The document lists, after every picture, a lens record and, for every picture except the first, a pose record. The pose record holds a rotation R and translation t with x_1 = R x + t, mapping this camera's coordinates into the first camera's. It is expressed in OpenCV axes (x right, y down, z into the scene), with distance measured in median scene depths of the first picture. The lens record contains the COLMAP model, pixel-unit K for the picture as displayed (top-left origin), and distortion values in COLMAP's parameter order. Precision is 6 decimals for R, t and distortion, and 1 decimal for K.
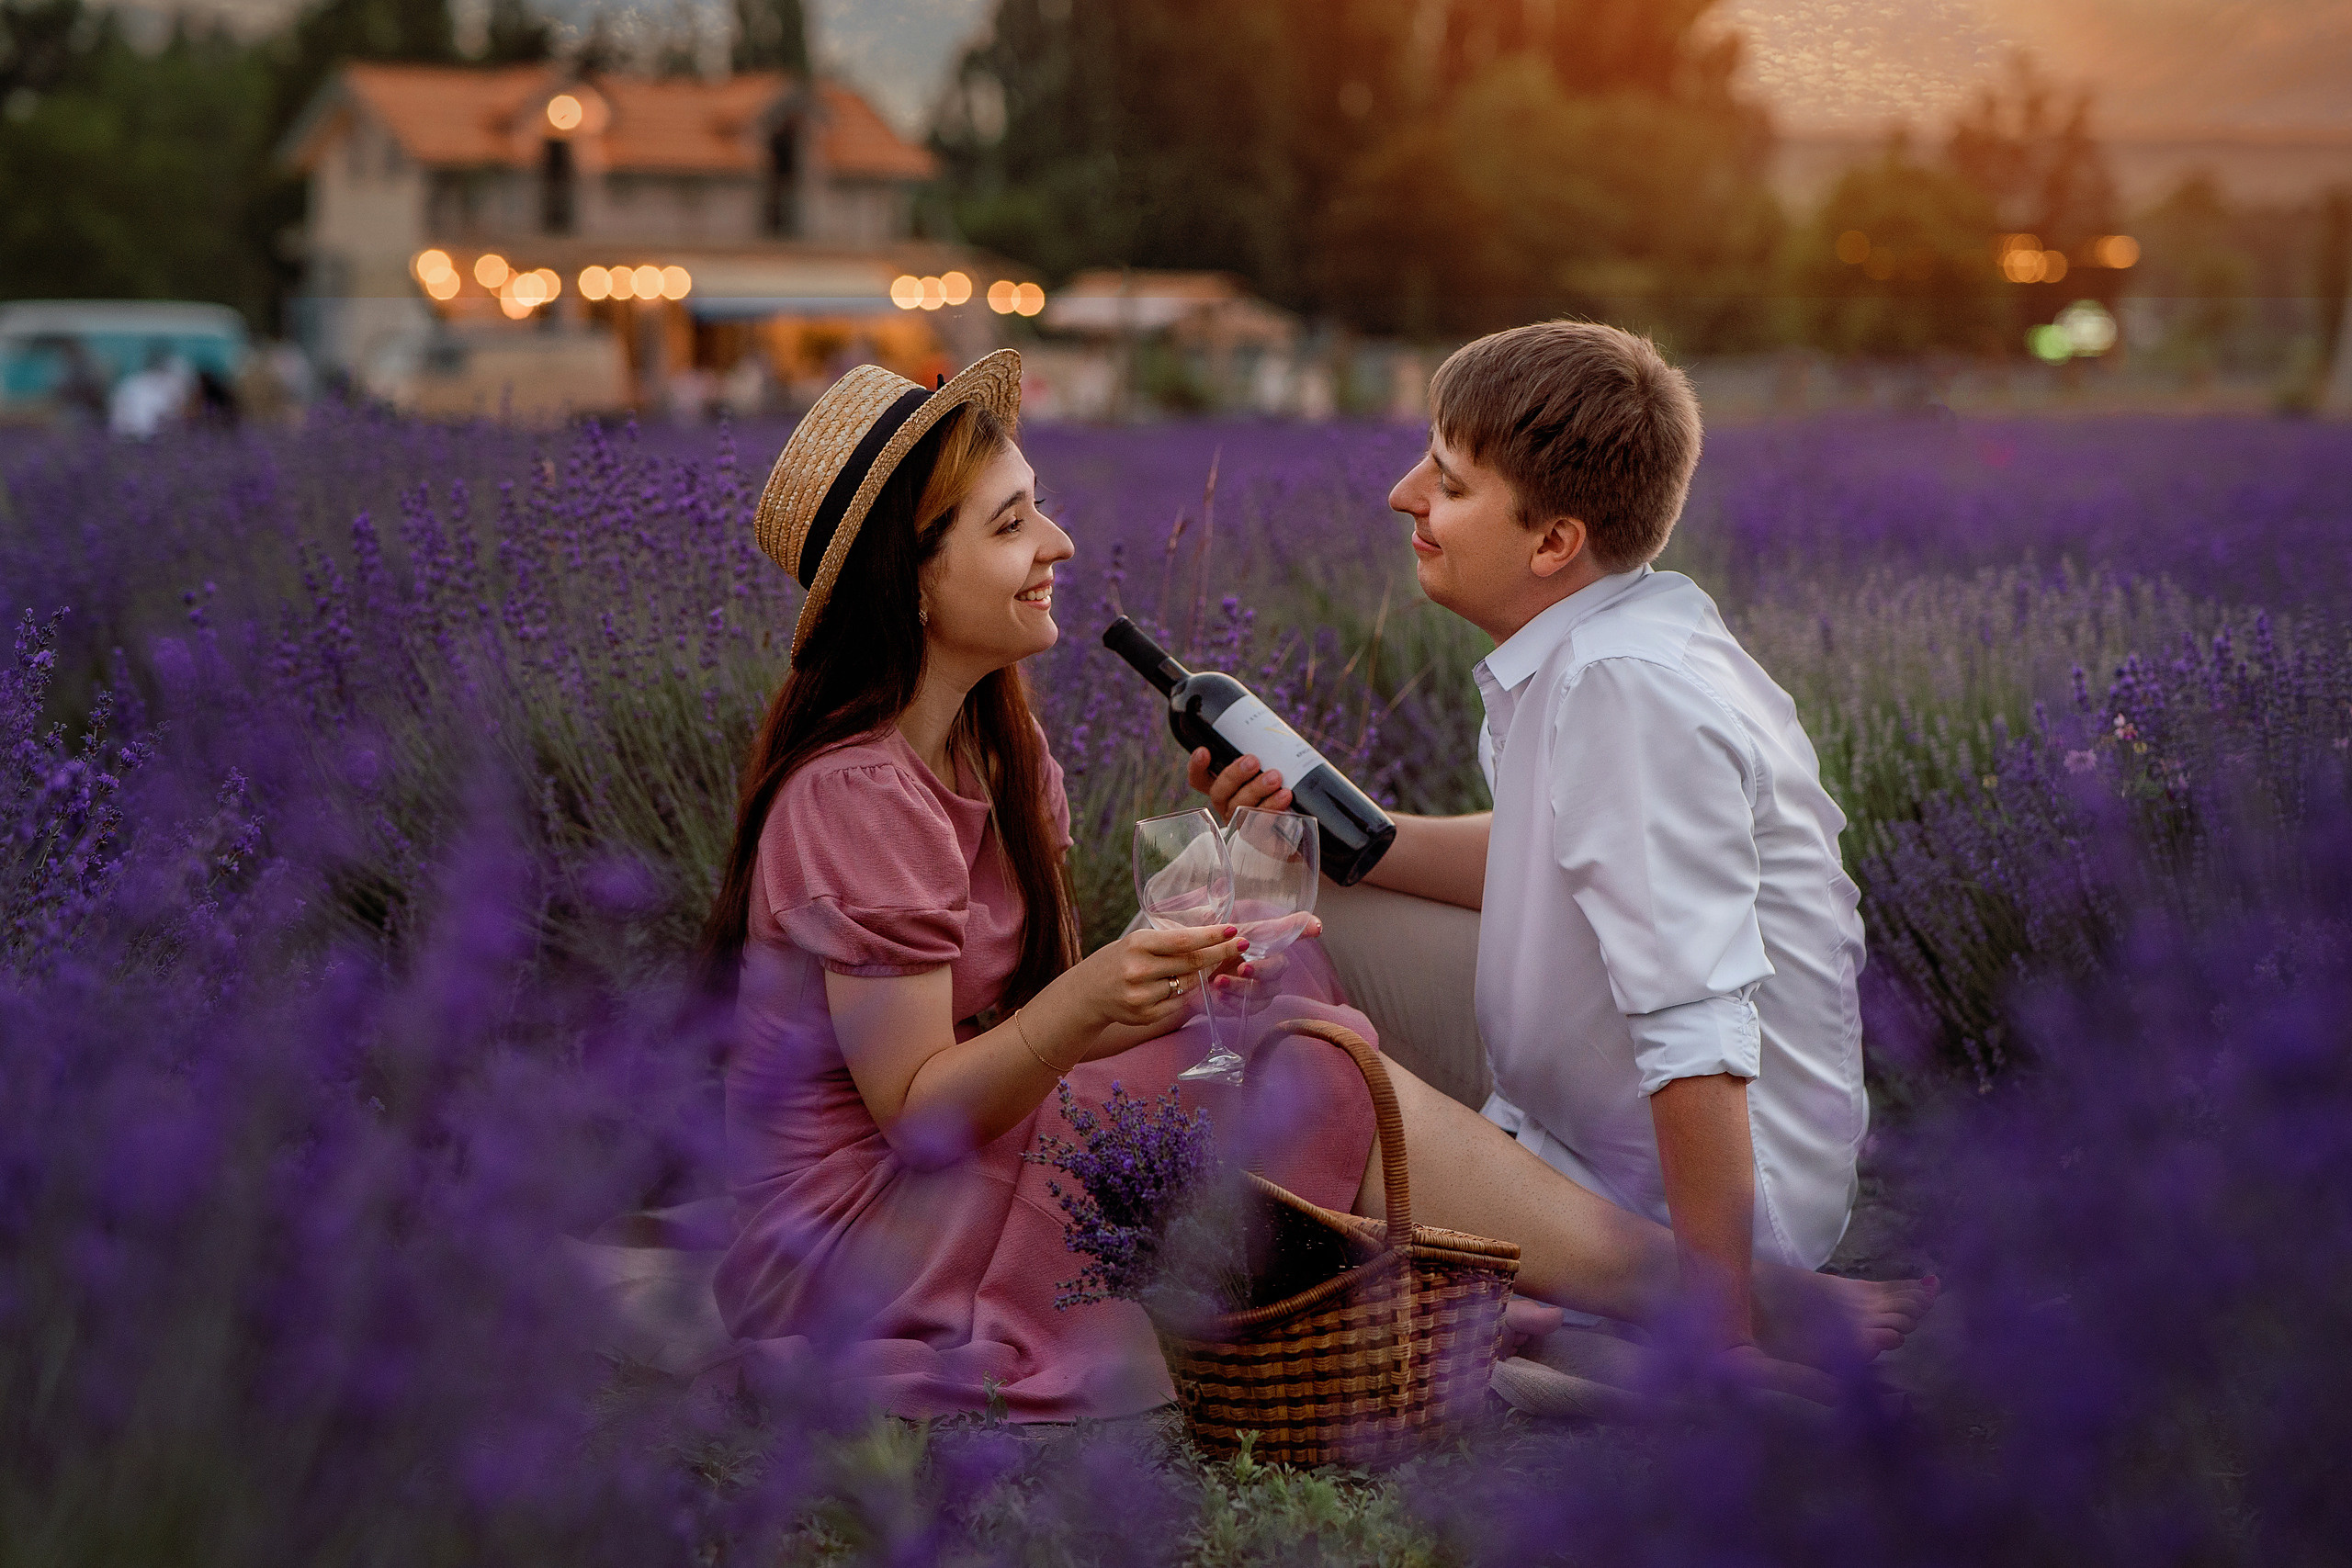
lens RADIAL K [[5620.3, 0, 1176.0], [0, 5620.3, 784.0], [0, 0, 1]] dist [0.048337, -0.637872]
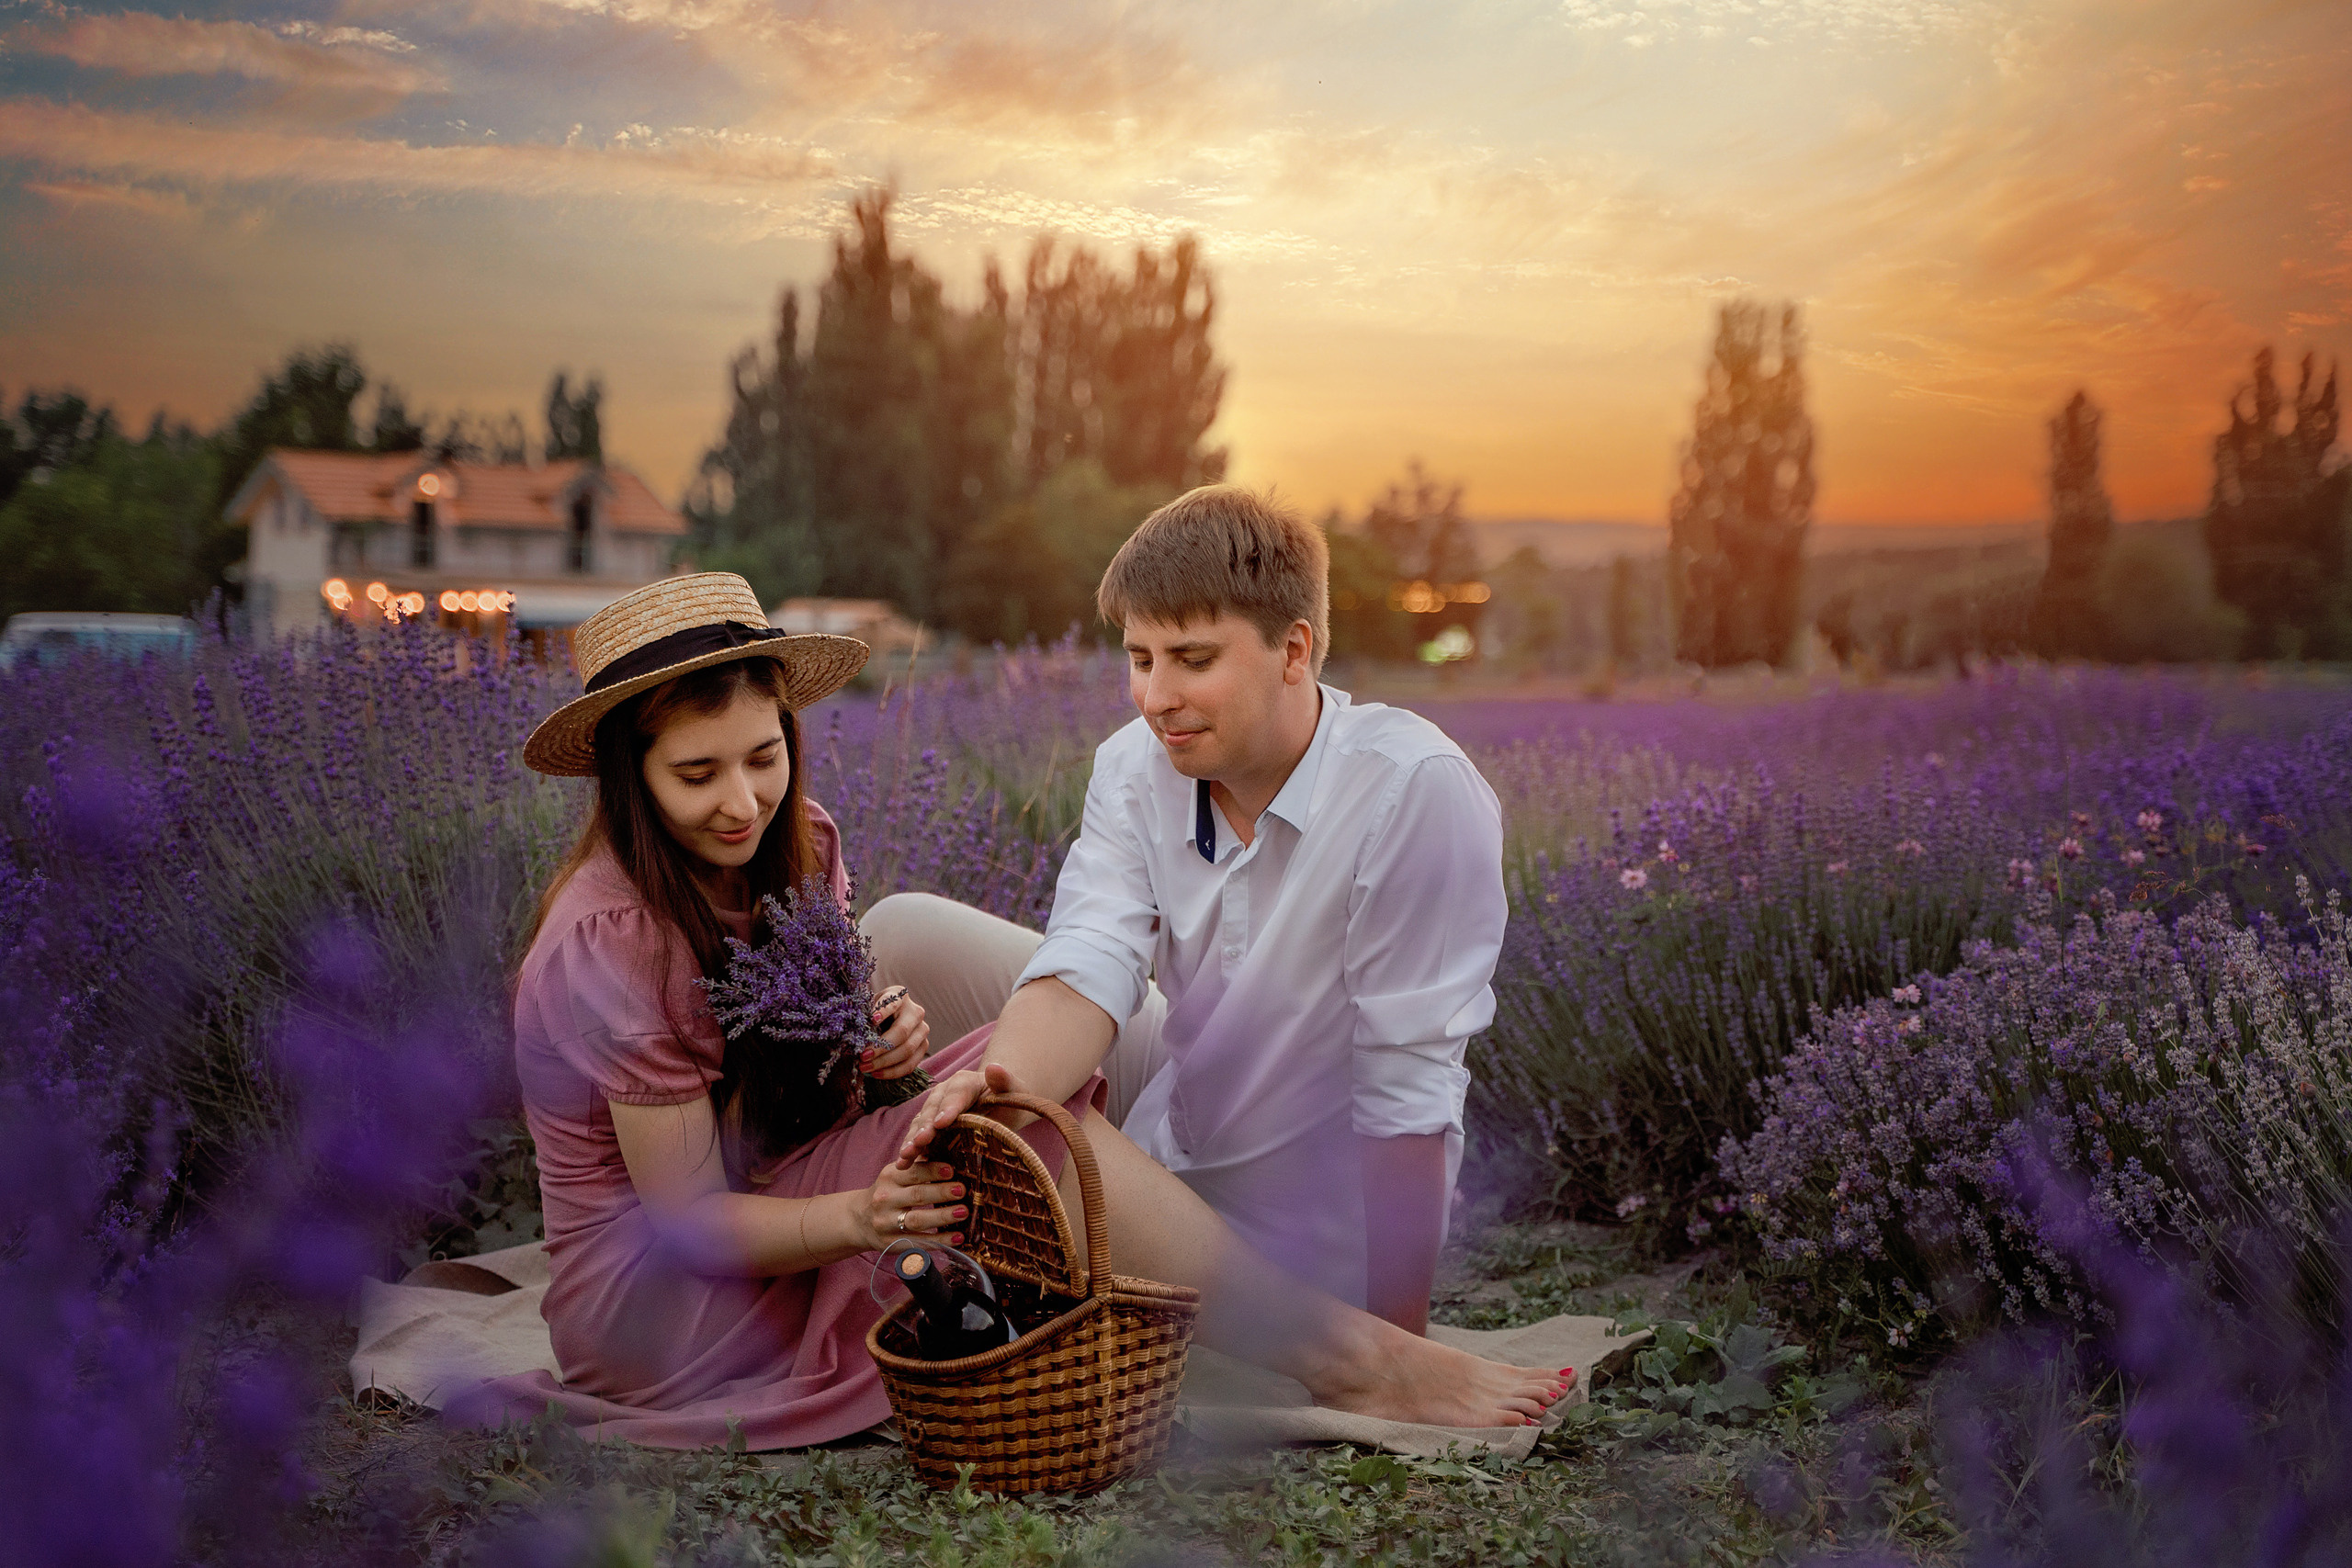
lens RADIAL K [[3747.5, 0, 1176.0], [0, 3747.5, 784.0], [0, 0, 1]] dist [0.159090, 0.034557]
pose [[0.996220, 0.002947, 0.086819, -0.007595], [0.000841, 0.999050, -0.043565, 0.009574], [-0.086865, 0.043474, 0.995271, 0.176917]]
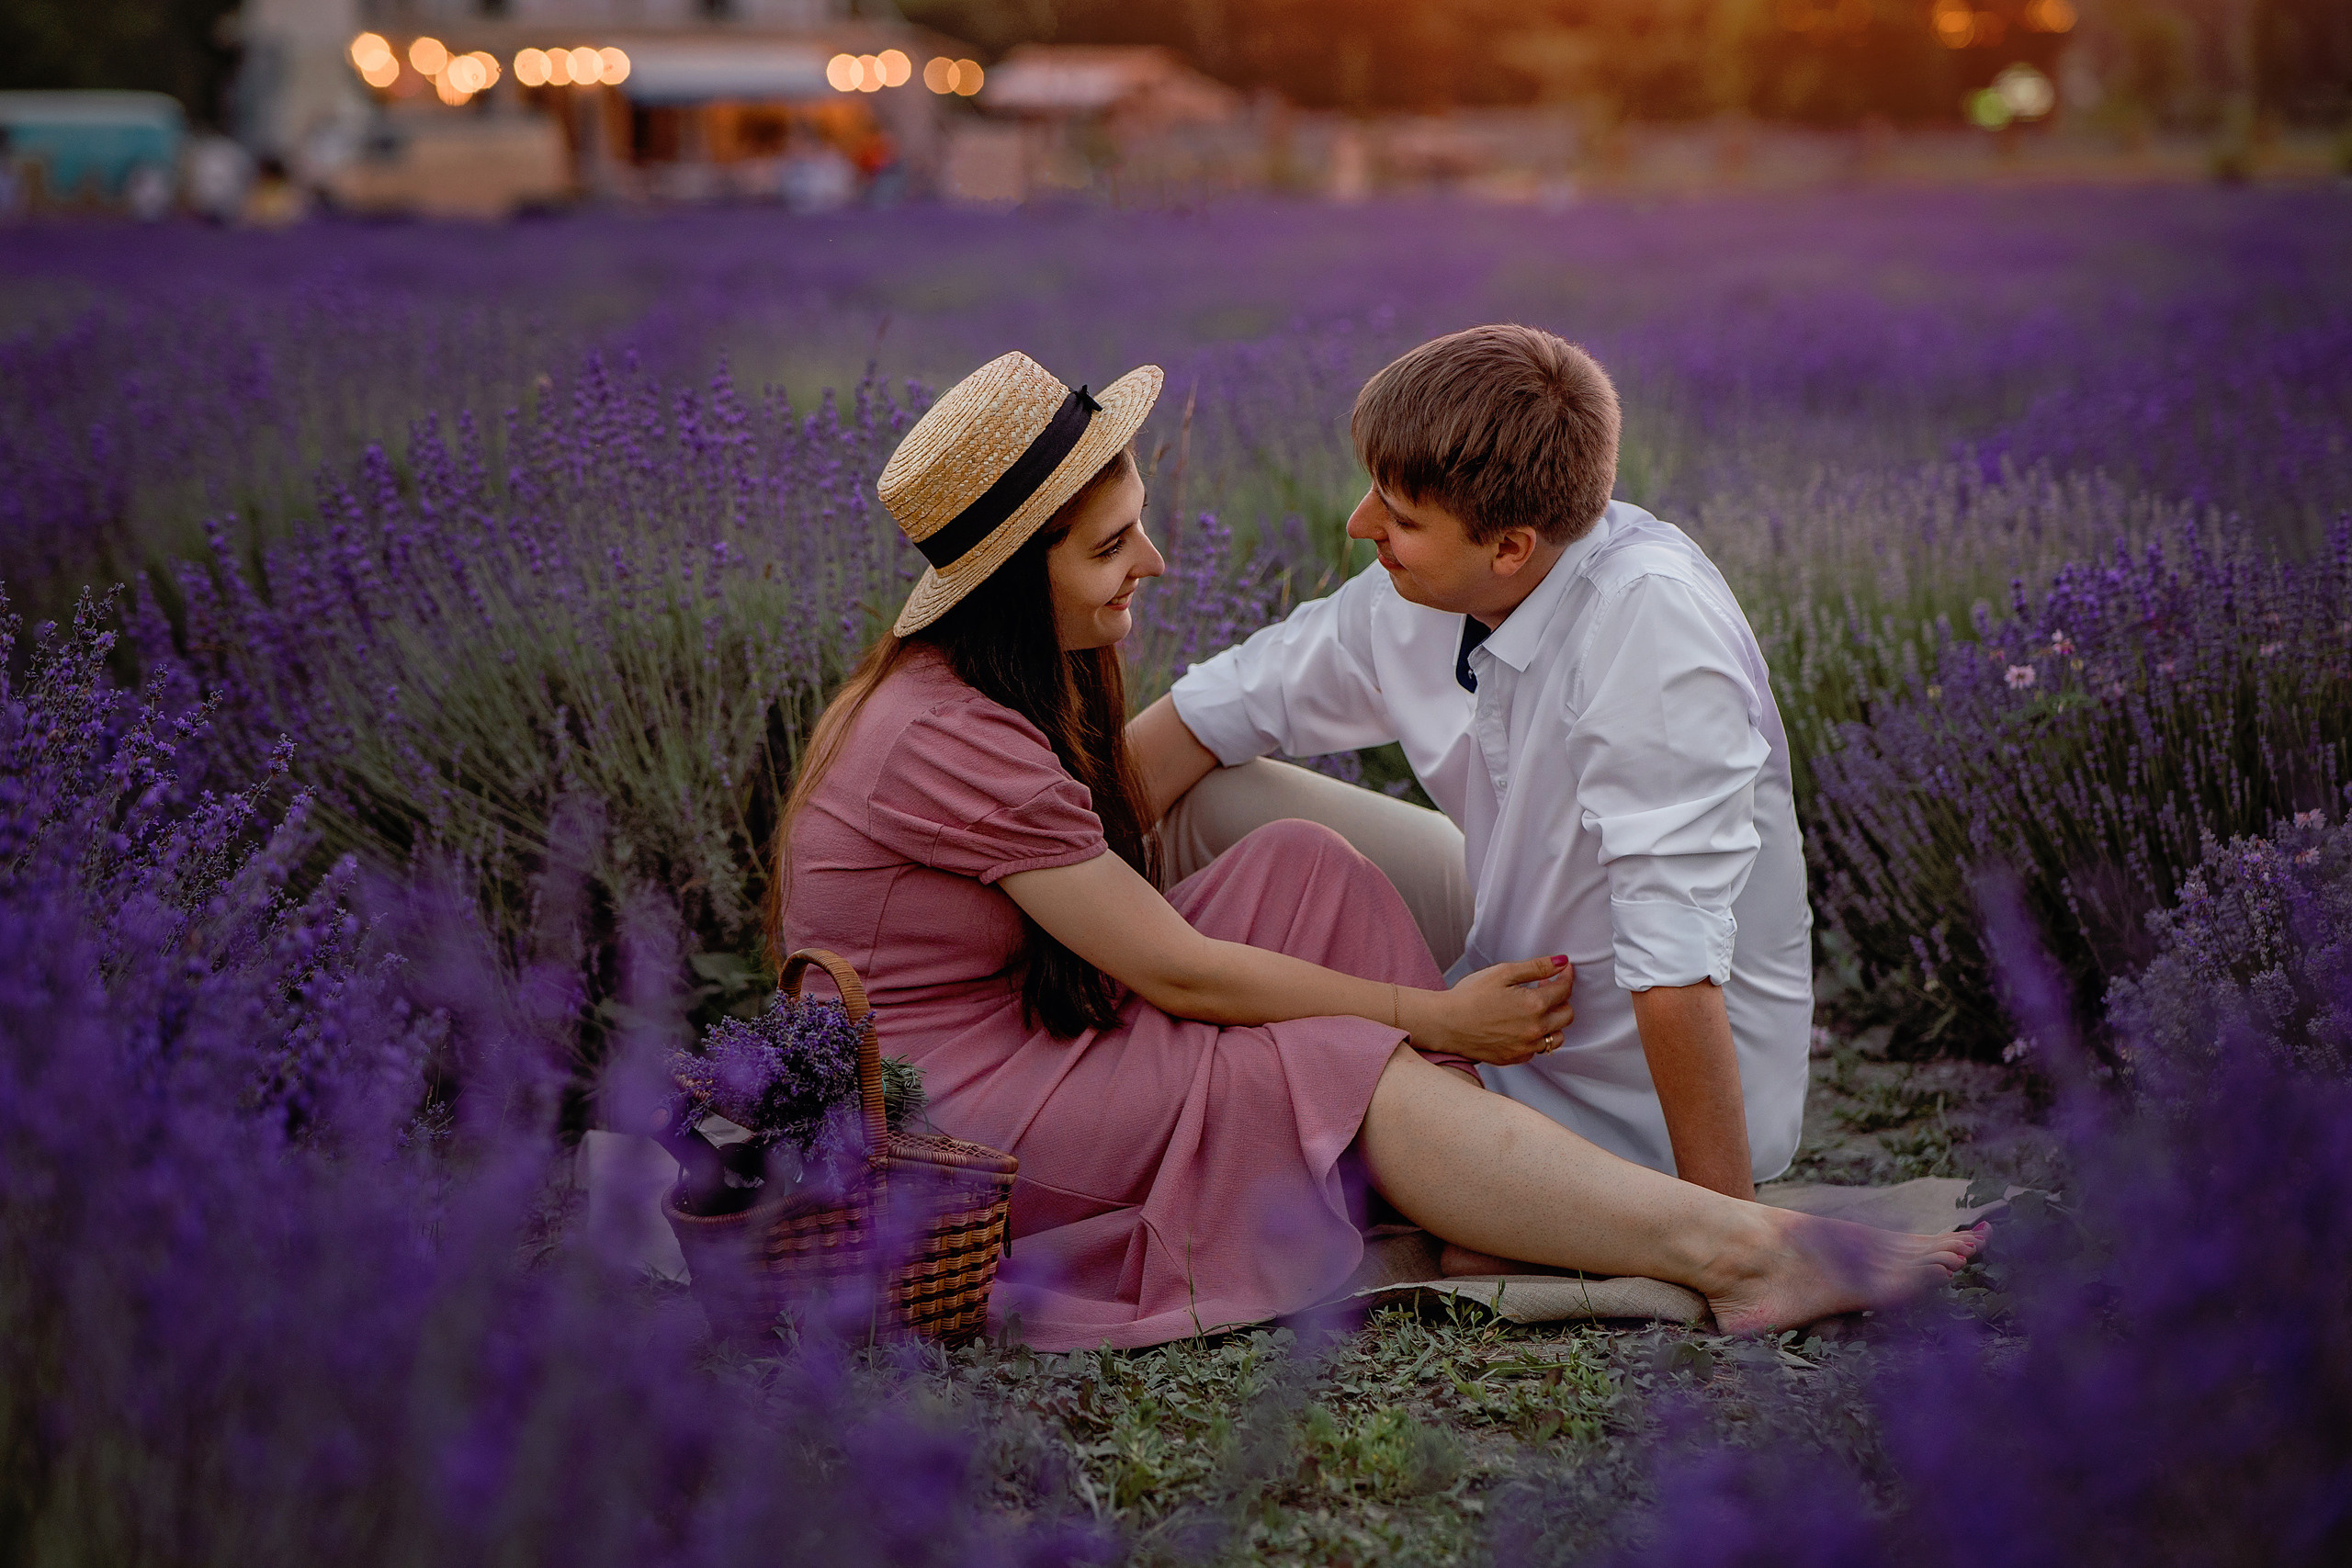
lens RADIAL K [[5620.3, 0, 1176.0], [0, 5620.3, 784.0], [0, 0, 1]] dist [0.048337, -0.637872]
pose [[0.999882, -0.011578, 0.010127, -0.007310], [0.011147, 0.999072, 0.041597, -0.026408], [-0.010599, -0.041479, 0.999083, -0.046188]]
